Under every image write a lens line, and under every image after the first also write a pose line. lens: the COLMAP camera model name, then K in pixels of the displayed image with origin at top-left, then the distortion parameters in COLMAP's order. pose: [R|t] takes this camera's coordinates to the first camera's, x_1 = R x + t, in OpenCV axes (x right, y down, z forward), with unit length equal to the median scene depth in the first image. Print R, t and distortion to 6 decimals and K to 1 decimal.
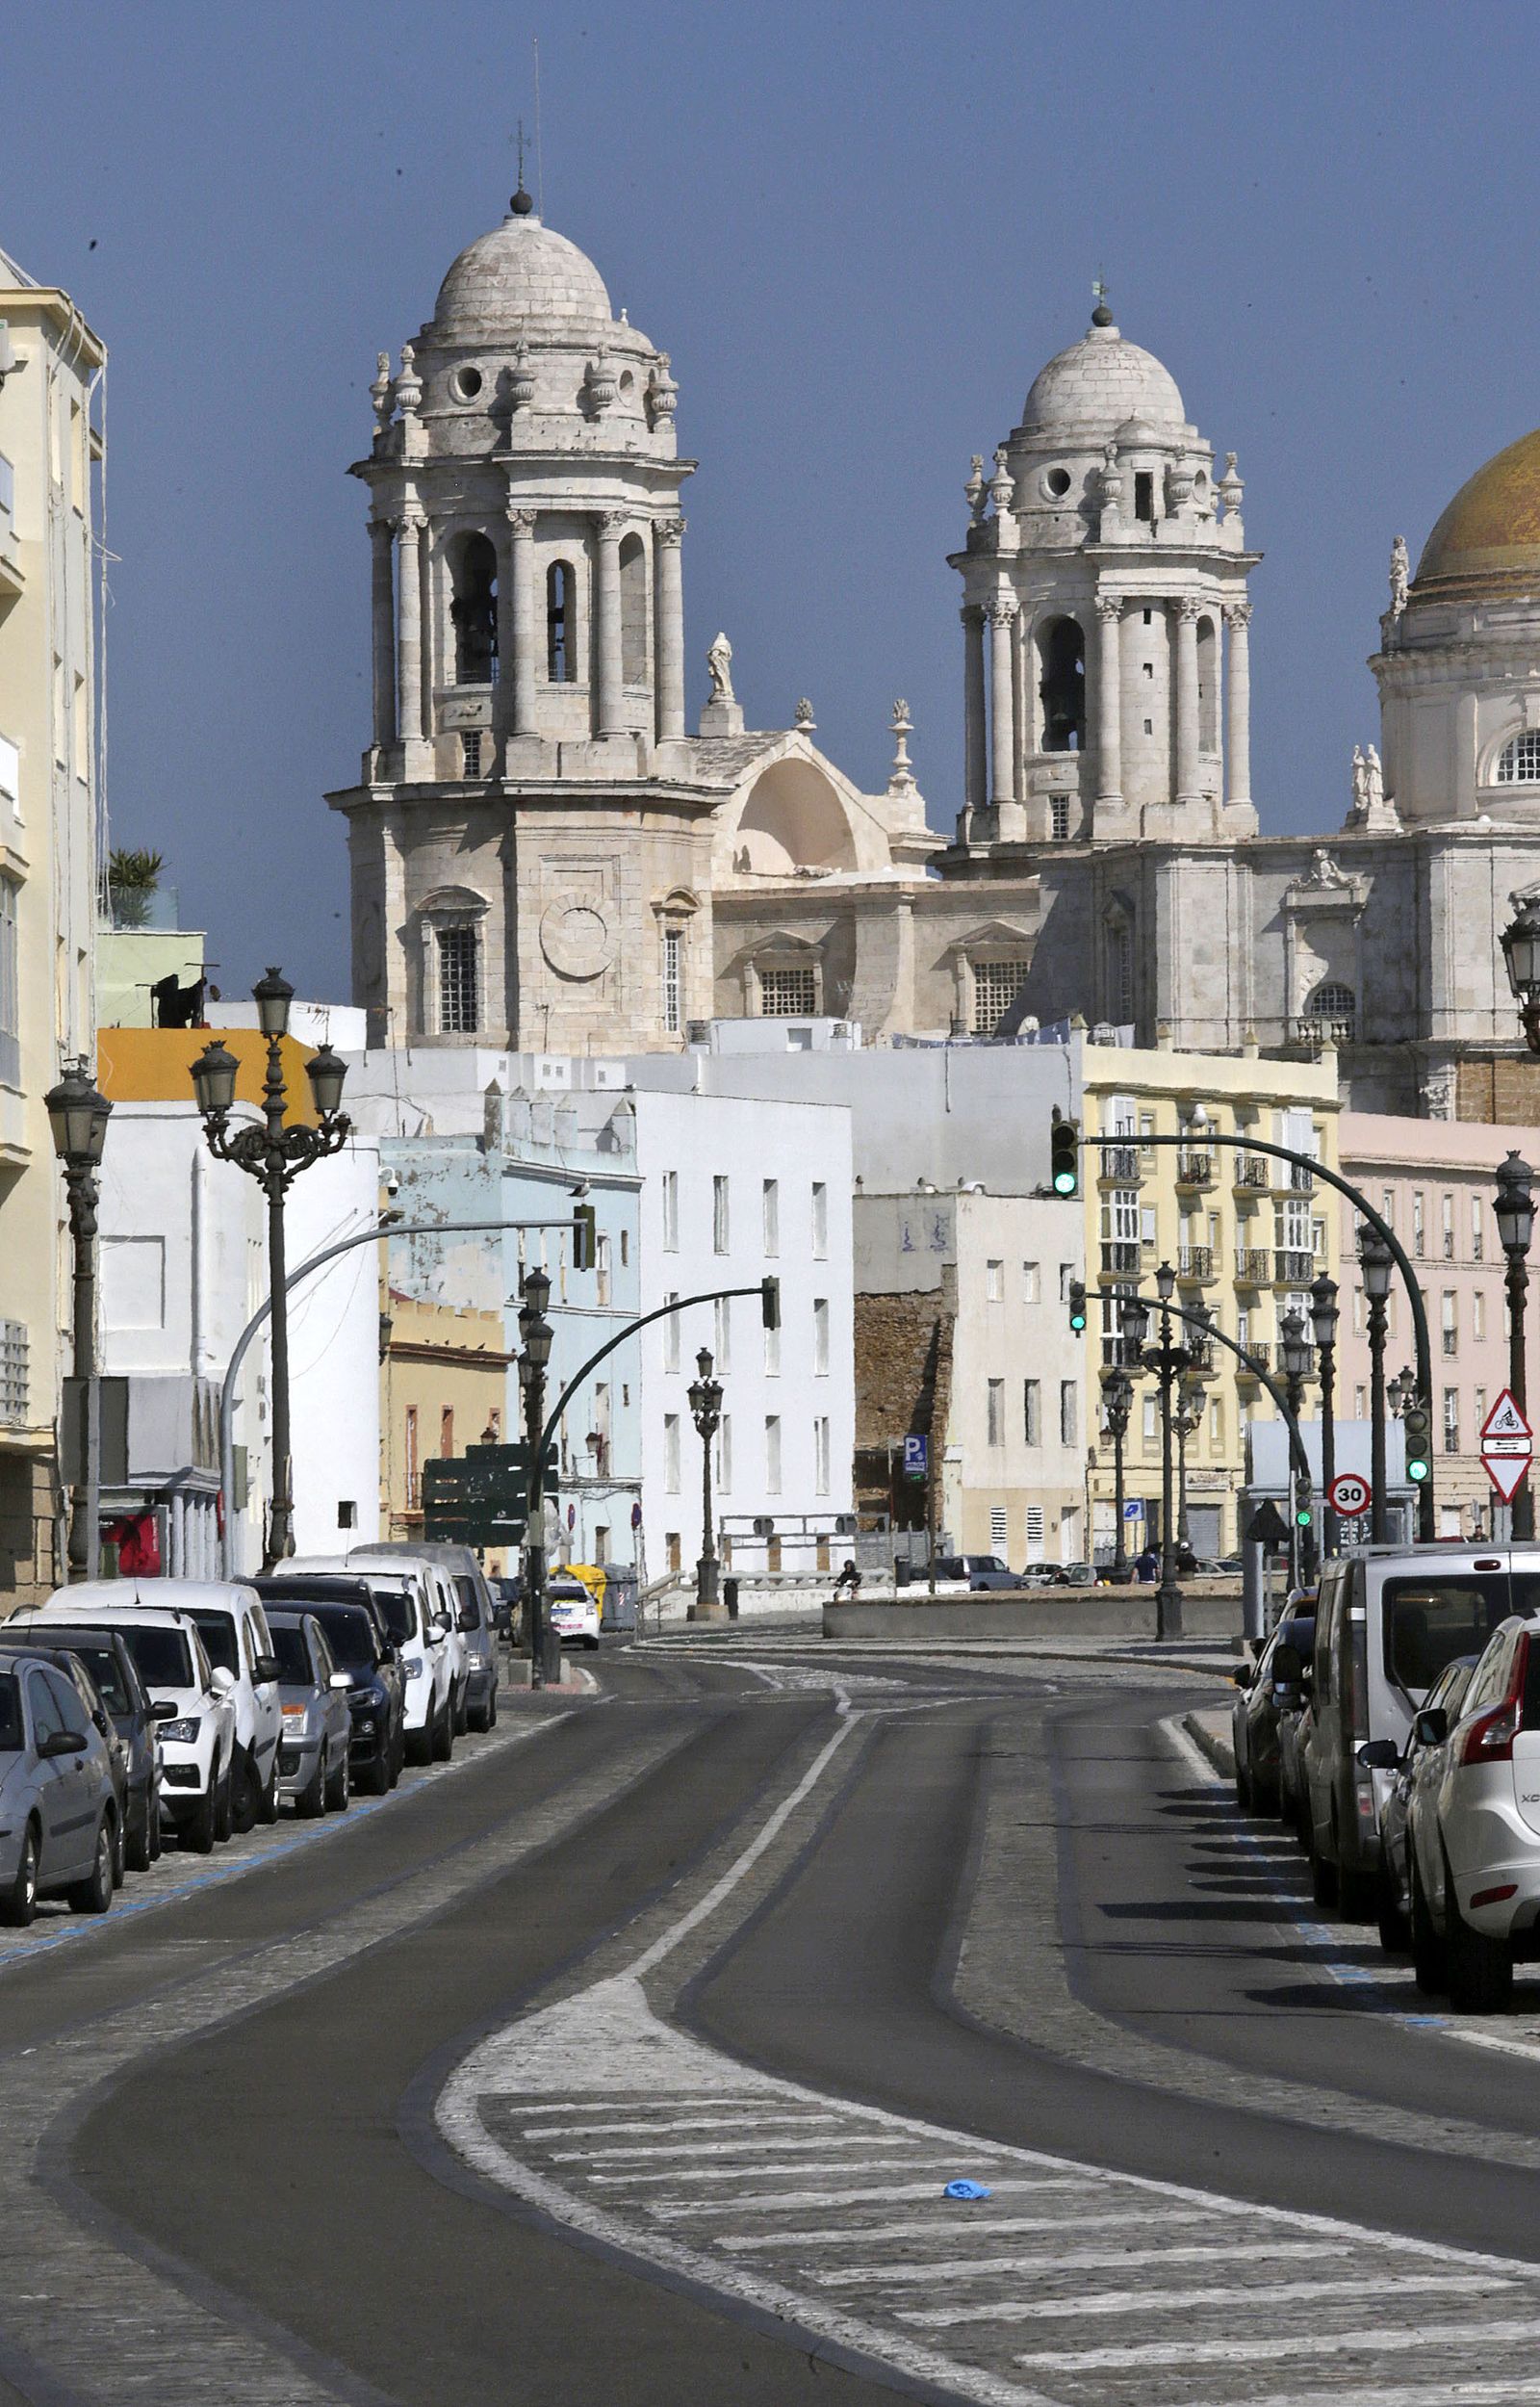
lens RADIAL K [[11042.0, 0, 770.0], [0, 11042.0, 1203.5], [0, 0, 1]] dist [0.560288, 13.914142]
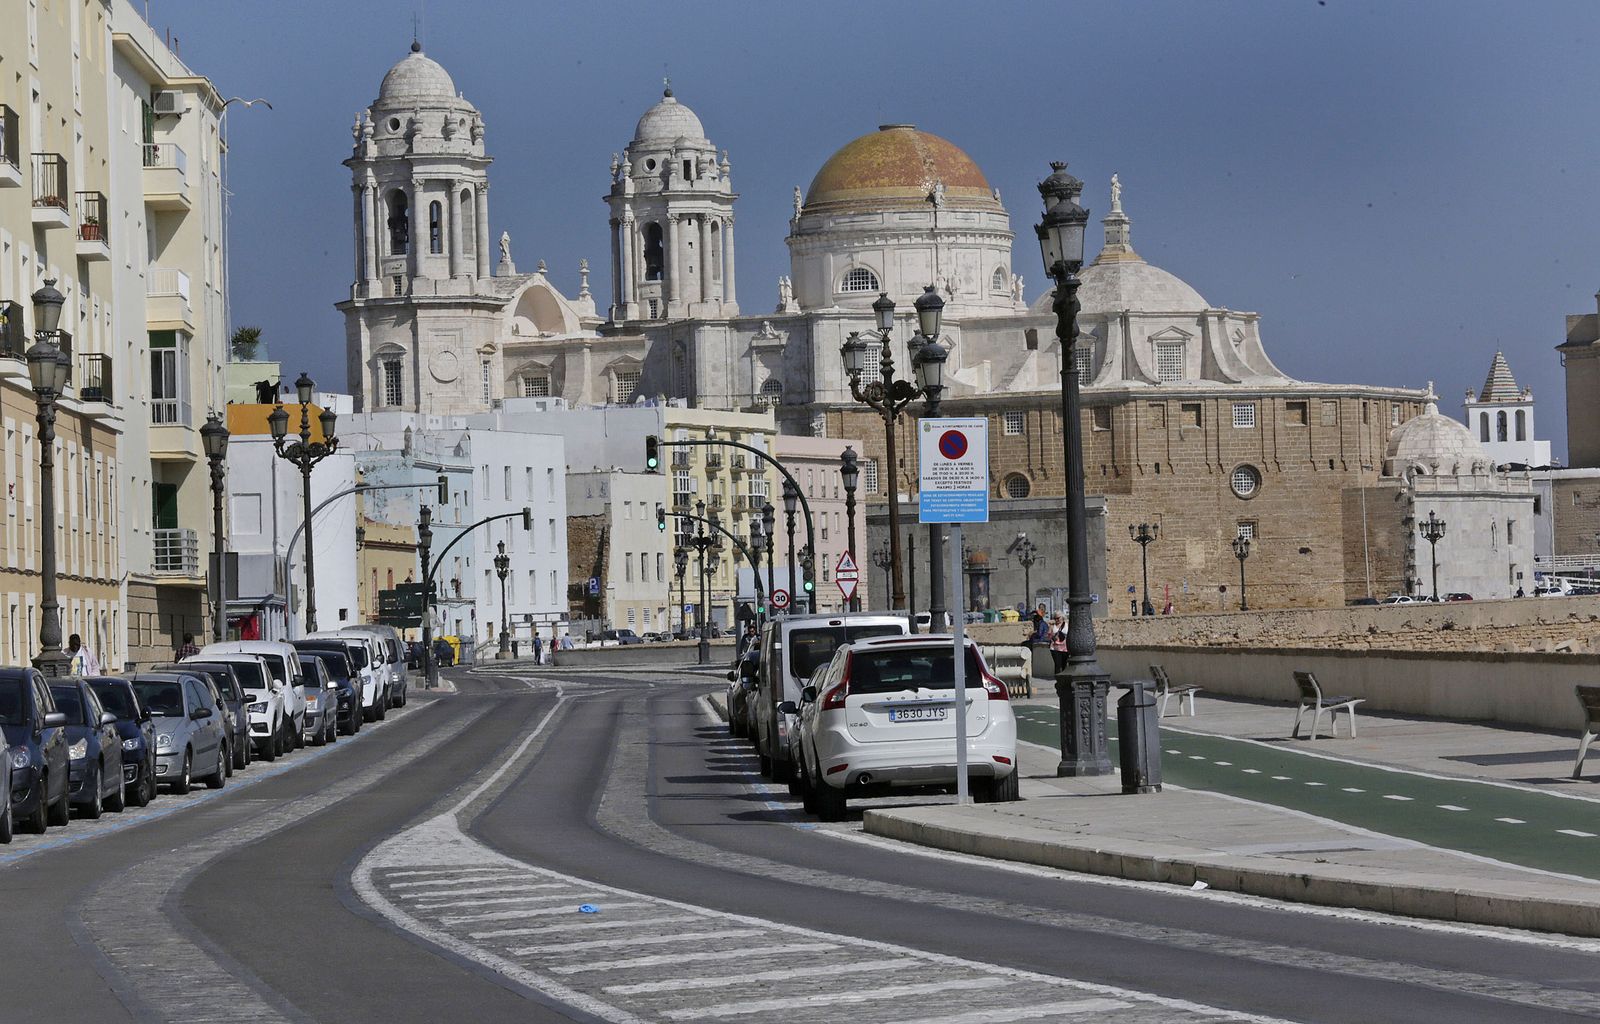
lens RADIAL K [[5451.5, 0, 800.0], [0, 5451.5, 512.0], [0, 0, 1]] dist [-0.109161, 0.944715]
pose [[0.997991, -0.014589, 0.061660, -0.012618], [0.013643, 0.999783, 0.015739, -0.009114], [-0.061877, -0.014866, 0.997973, -0.124301]]
